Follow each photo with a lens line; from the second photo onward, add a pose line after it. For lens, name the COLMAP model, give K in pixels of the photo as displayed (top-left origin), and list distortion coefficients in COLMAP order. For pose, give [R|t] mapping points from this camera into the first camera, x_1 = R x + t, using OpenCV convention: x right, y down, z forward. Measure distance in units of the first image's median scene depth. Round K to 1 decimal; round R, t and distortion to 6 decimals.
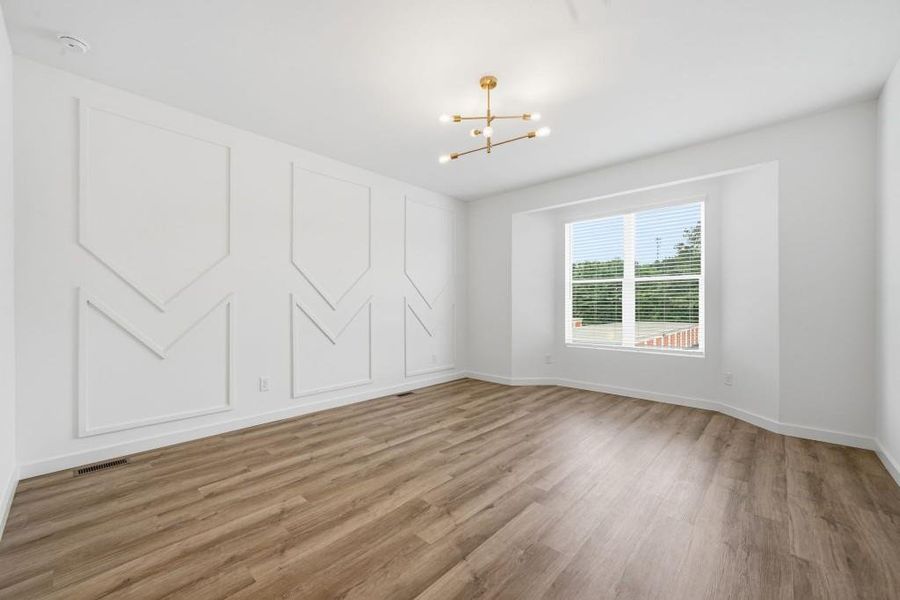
lens RADIAL K [[355.7, 0, 448.5], [0, 355.7, 302.8], [0, 0, 1]] dist [0.003533, -0.000208]
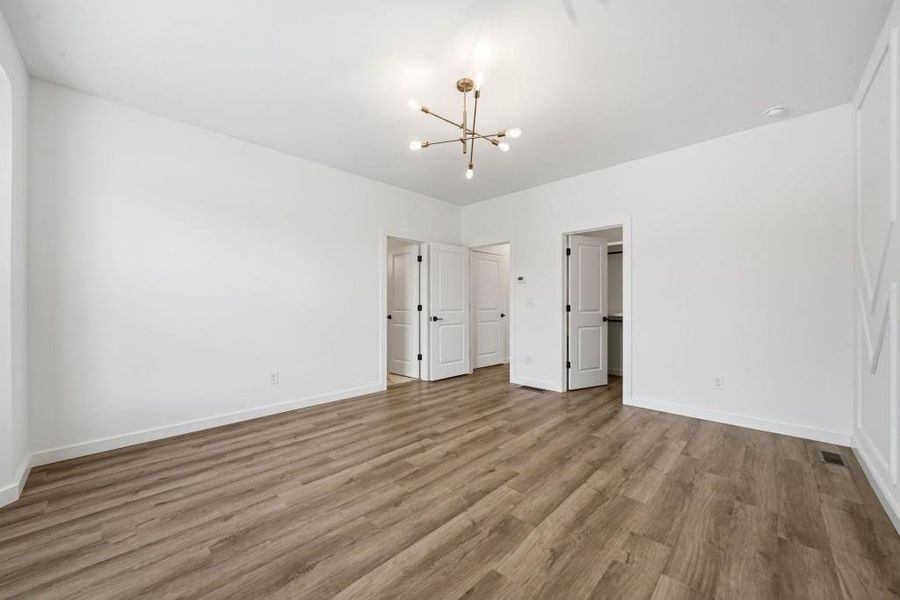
lens RADIAL K [[355.7, 0, 450.1], [0, 355.7, 303.1], [0, 0, 1]] dist [0.003533, -0.000208]
pose [[-0.999817, -0.000030, 0.019105, 0.129148], [-0.000217, 0.999952, -0.009805, 0.011331], [-0.019103, -0.009807, -0.999769, 1.912868]]
